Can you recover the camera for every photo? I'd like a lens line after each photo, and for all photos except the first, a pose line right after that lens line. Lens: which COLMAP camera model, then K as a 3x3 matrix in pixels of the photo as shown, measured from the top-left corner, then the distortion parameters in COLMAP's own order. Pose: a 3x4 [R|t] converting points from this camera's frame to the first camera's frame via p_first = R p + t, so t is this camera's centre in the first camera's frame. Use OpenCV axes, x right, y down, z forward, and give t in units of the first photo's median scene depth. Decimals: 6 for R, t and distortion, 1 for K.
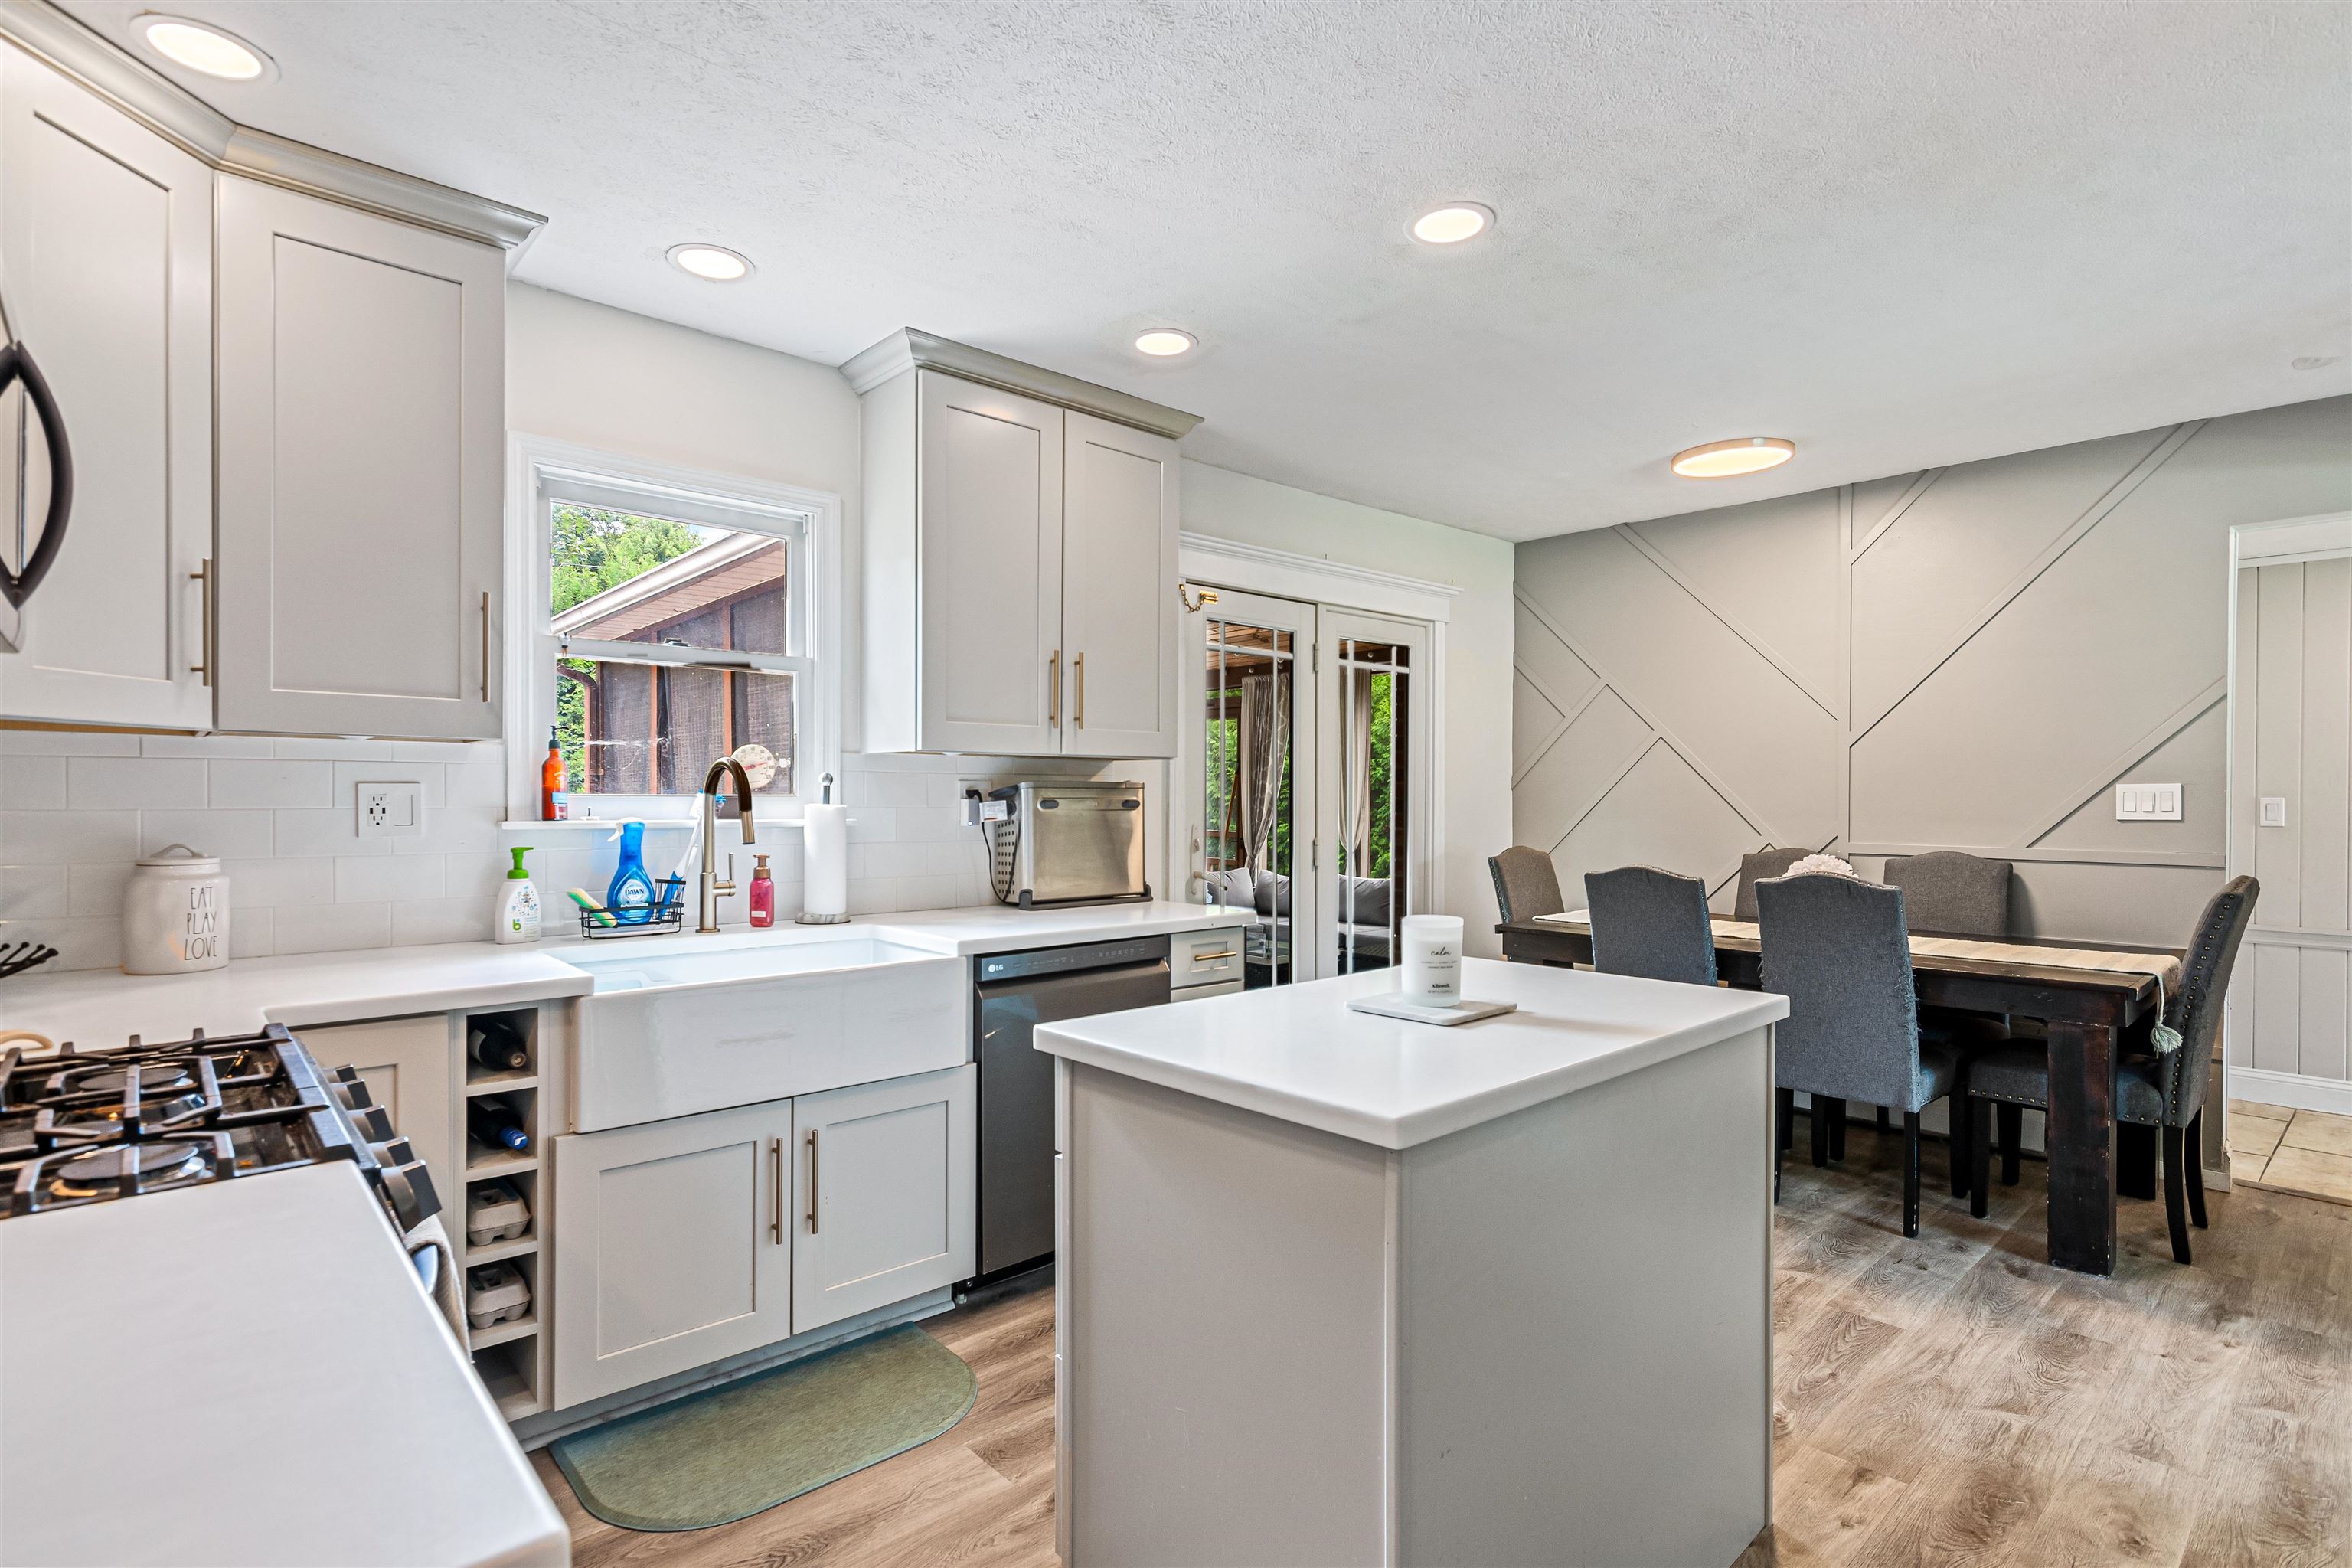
lens RADIAL K [[1136.4, 0, 1181.5], [0, 1136.4, 799.8], [0, 0, 1]] dist [-0.000291, 0.001254]
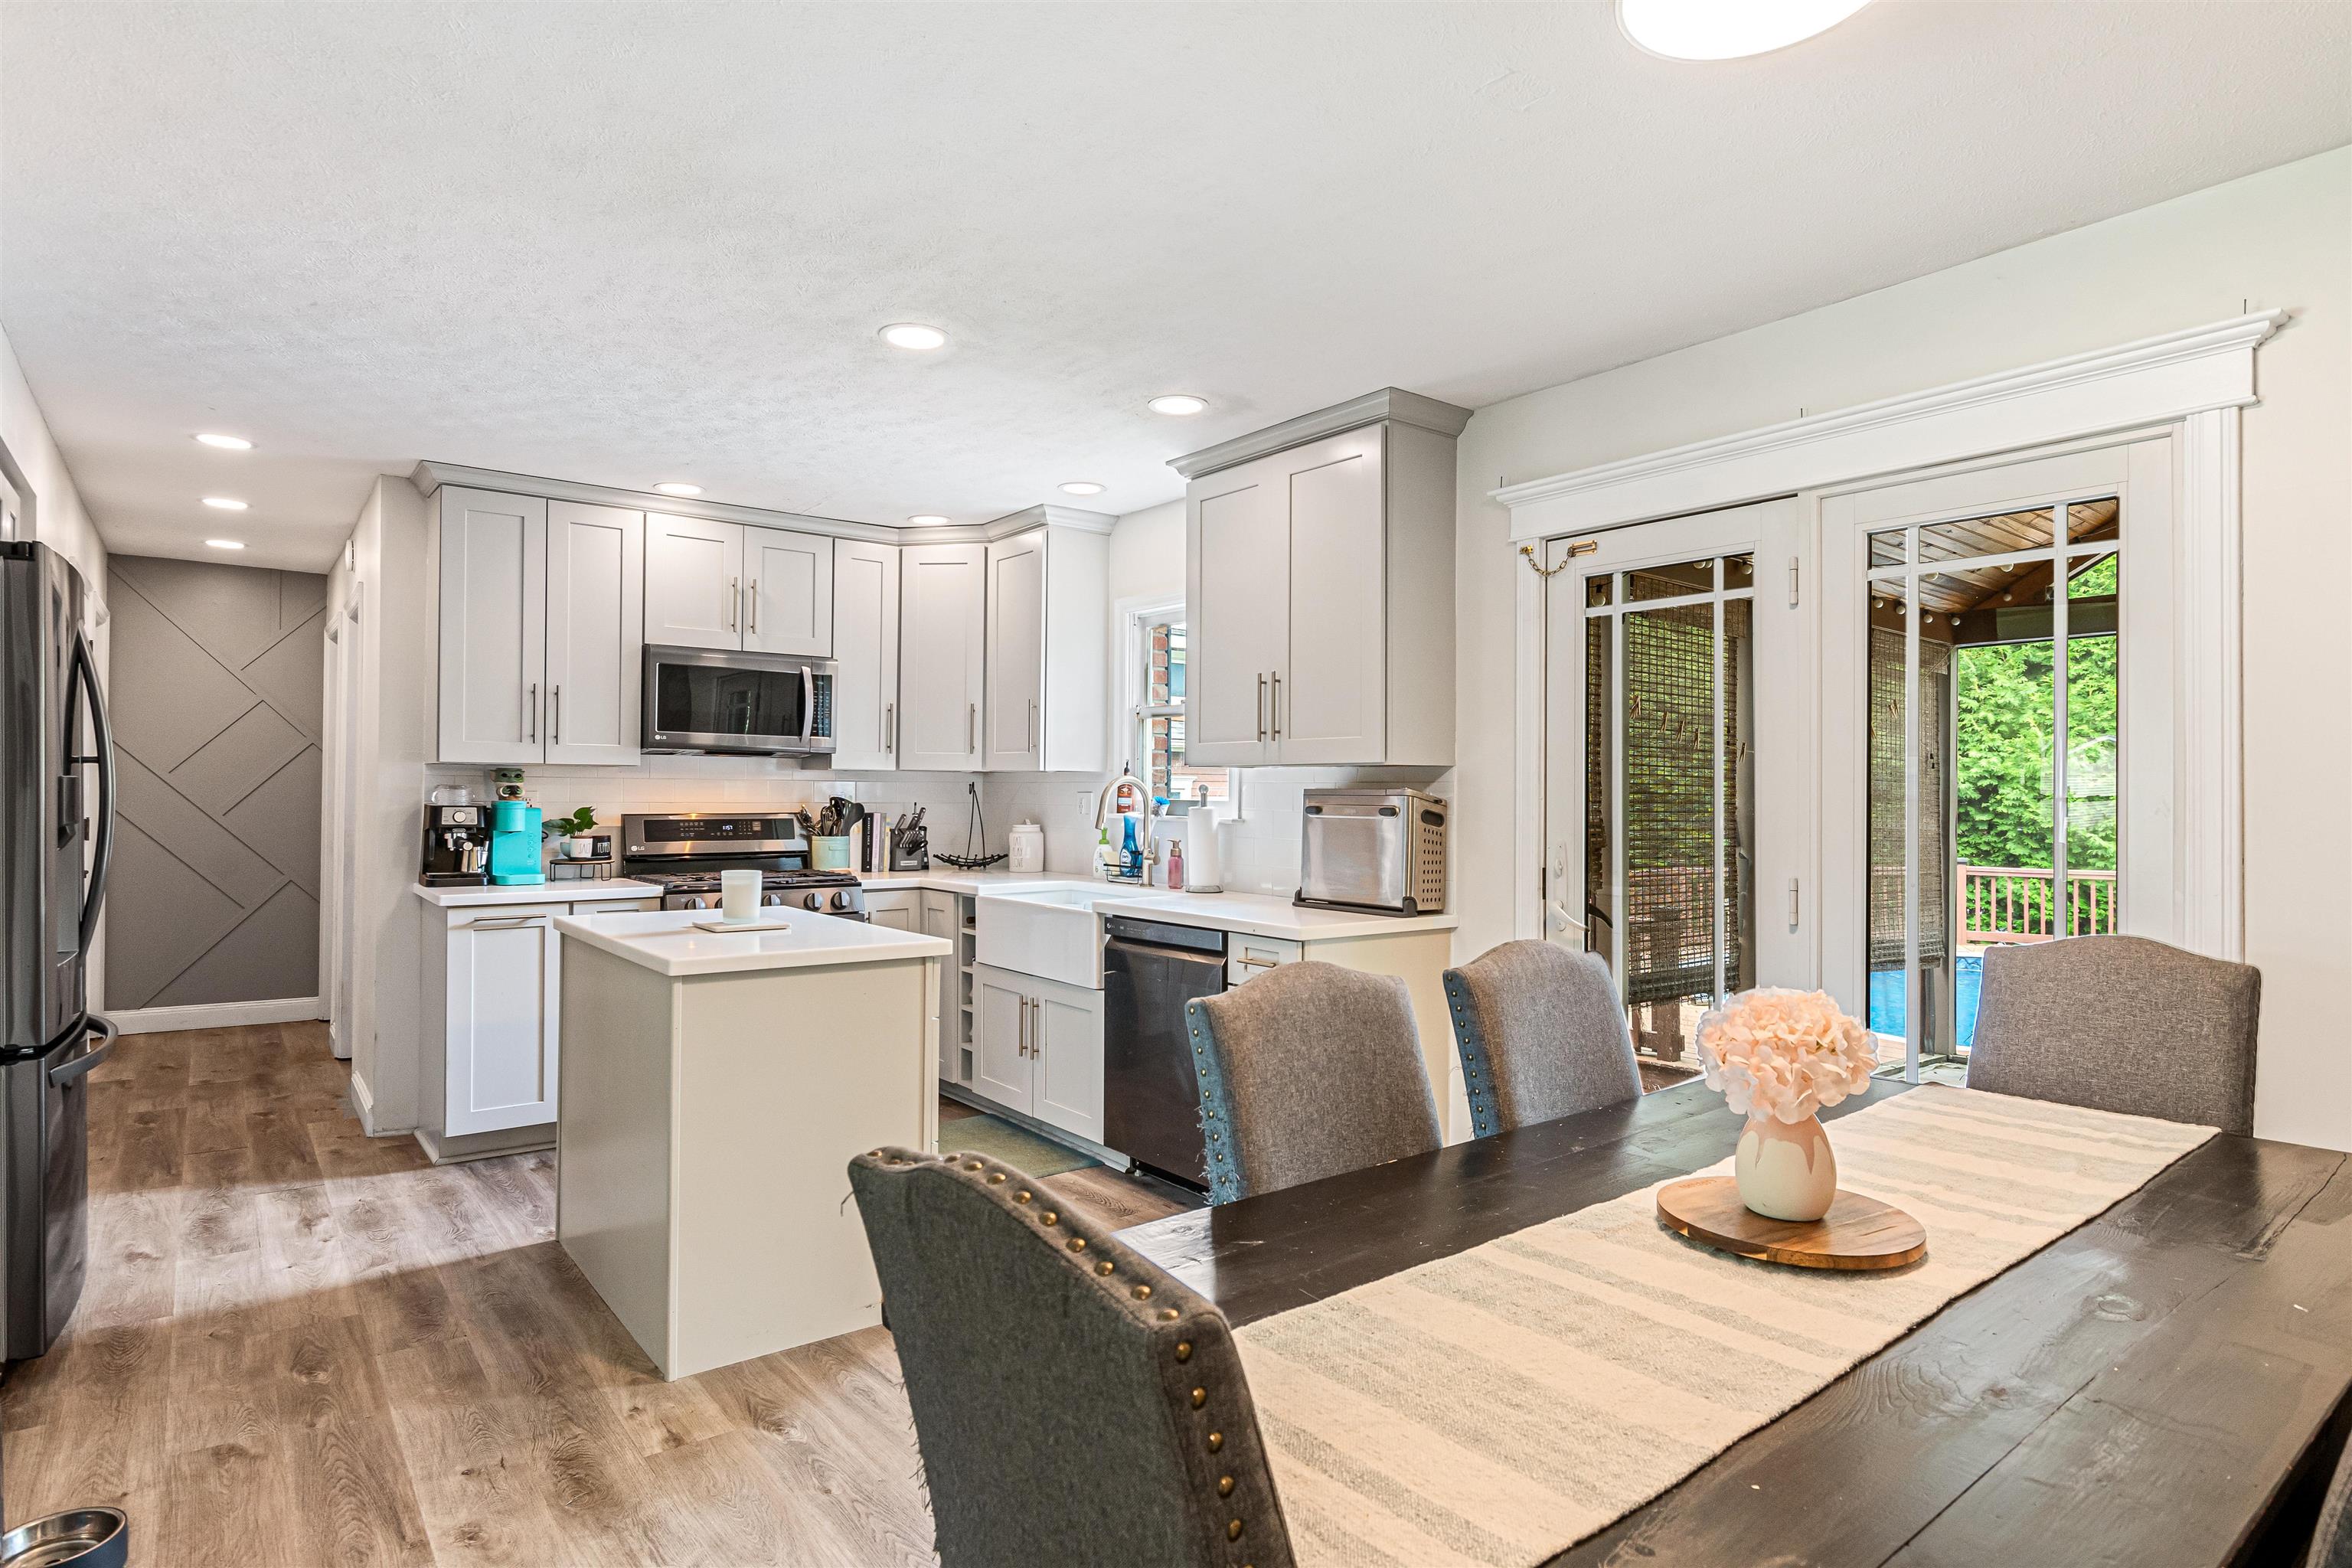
lens RADIAL K [[1230.1, 0, 1167.1], [0, 1230.1, 784.3], [0, 0, 1]] dist [-0.005763, -0.000426]
pose [[-0.070706, -0.009935, -0.997448, 1.350317], [-0.015185, 0.999845, -0.008883, -0.011460], [0.997382, 0.014518, -0.070846, 1.205118]]
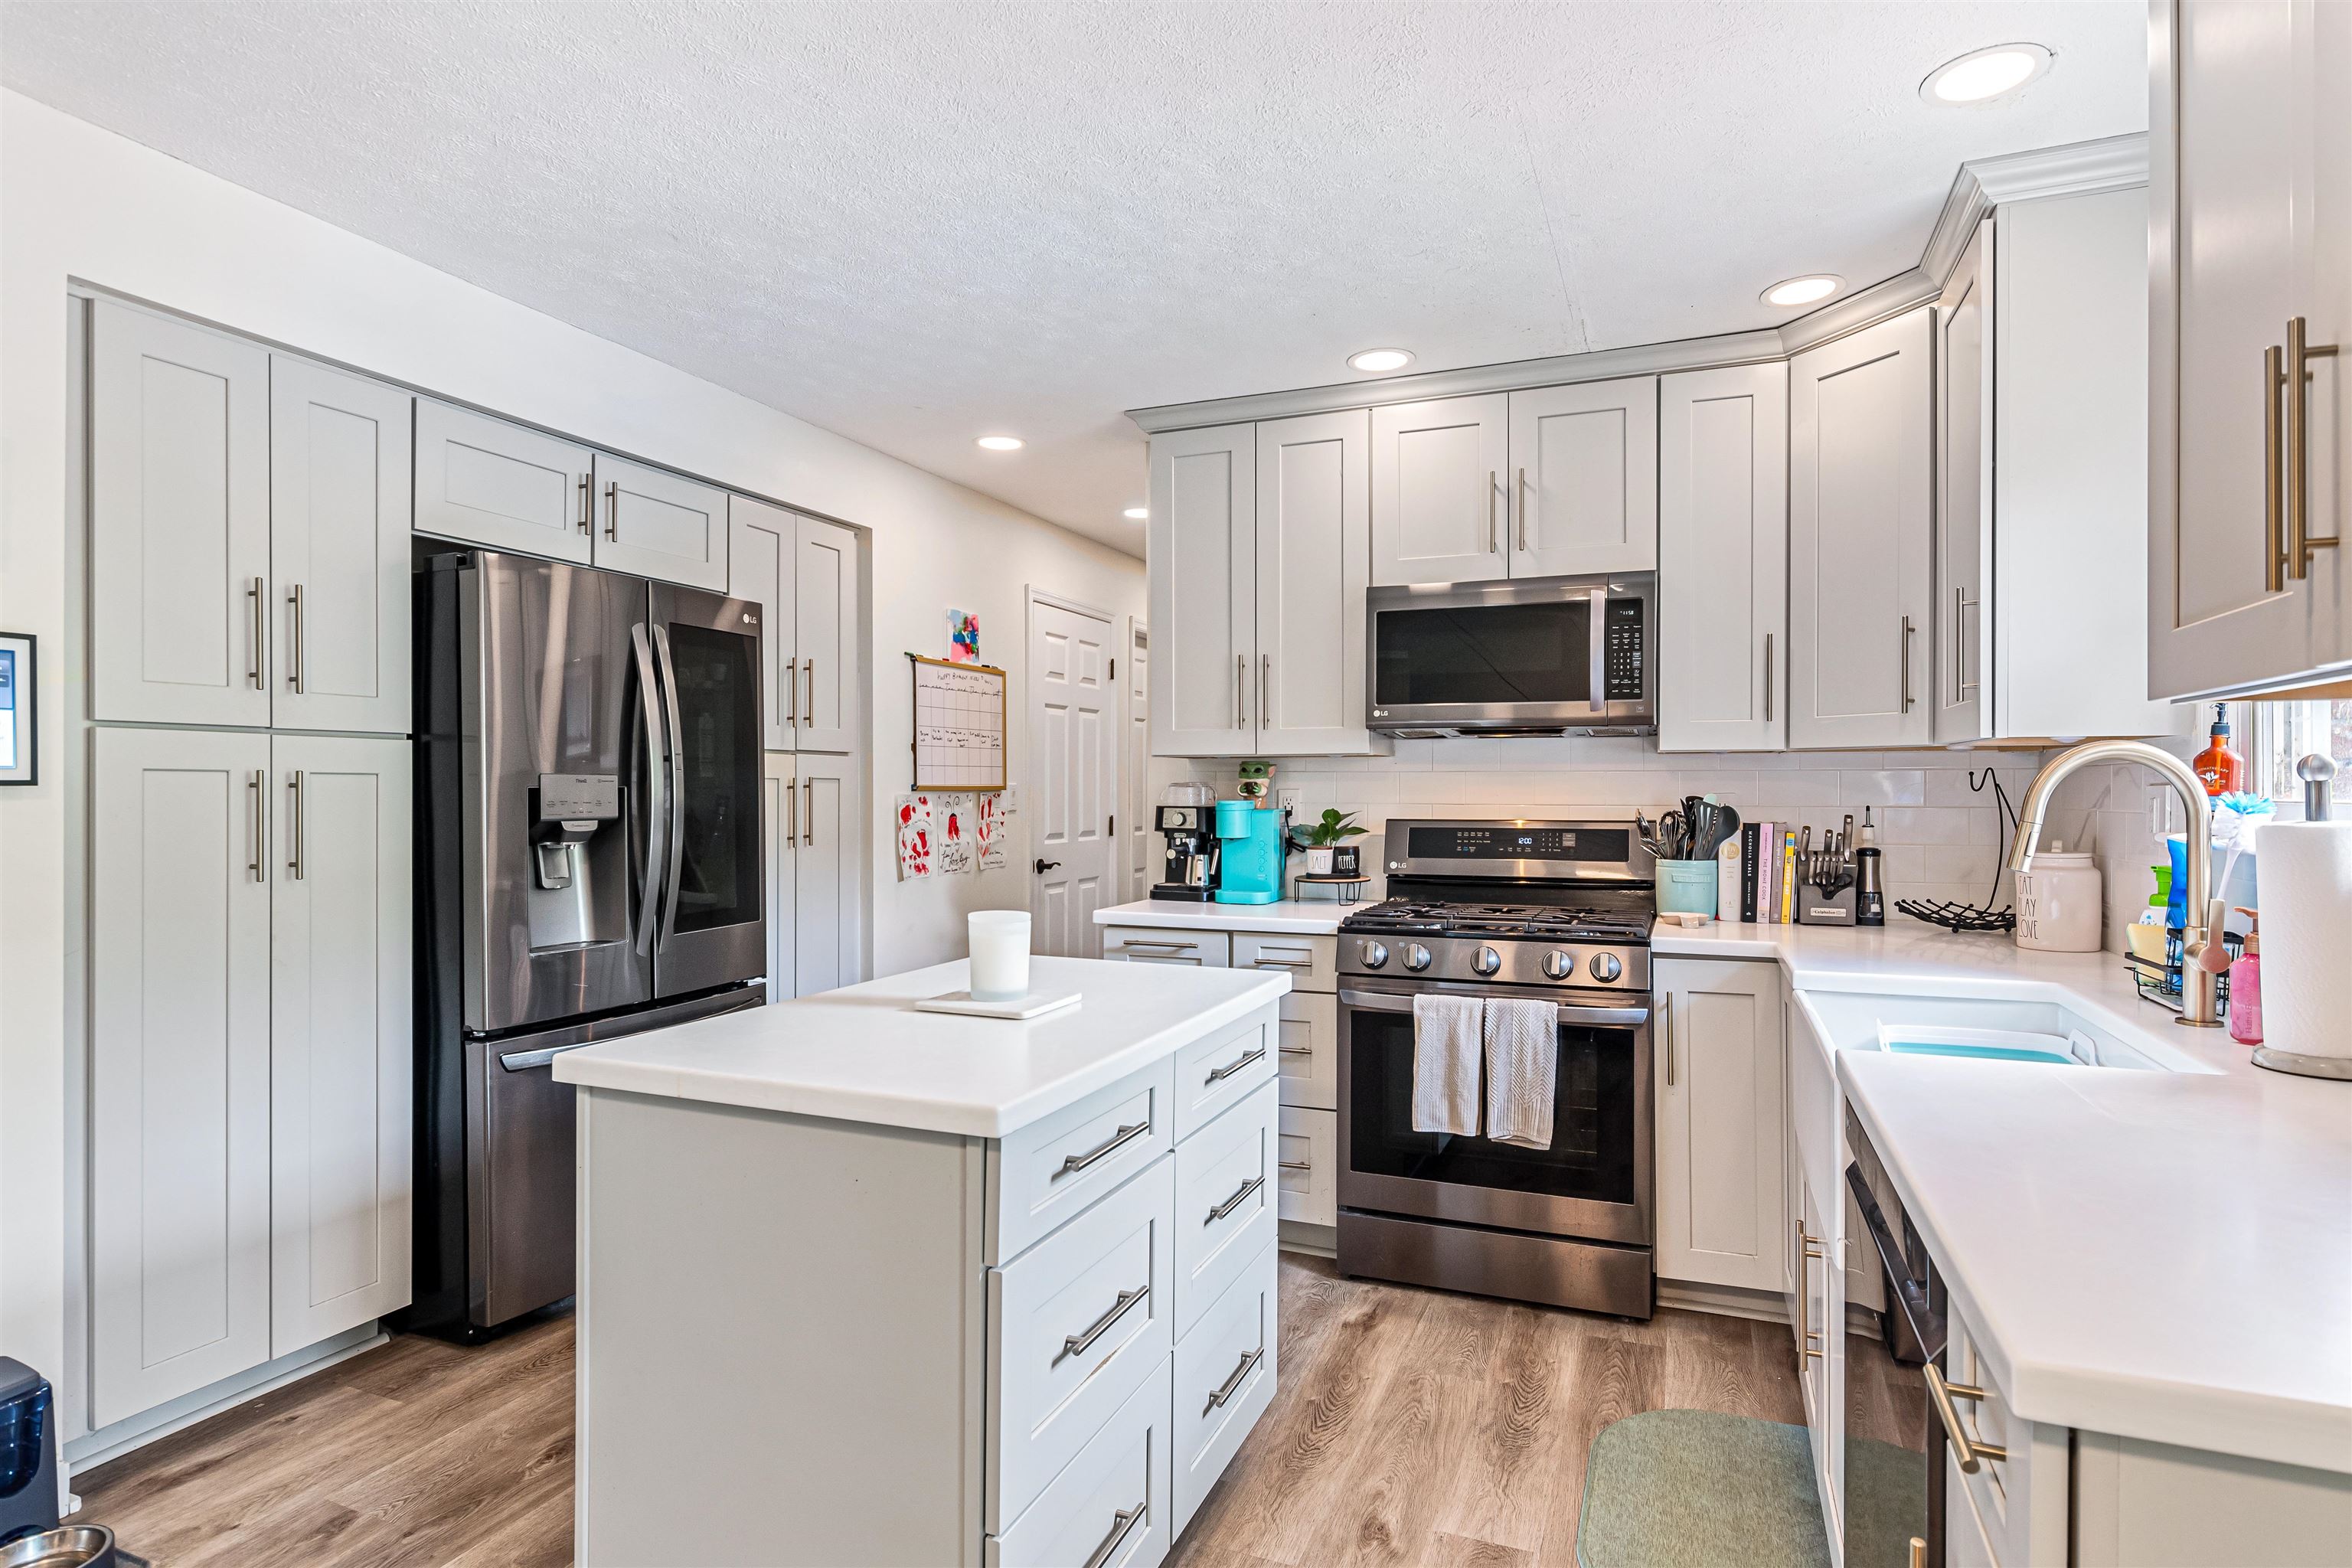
lens RADIAL K [[1246.0, 0, 1182.6], [0, 1246.0, 785.9], [0, 0, 1]] dist [-0.002140, -0.000444]
pose [[-0.899514, -0.006106, -0.436850, 0.382522], [-0.007732, 0.999968, 0.001944, -0.008889], [0.436824, 0.005127, -0.899532, 1.429226]]
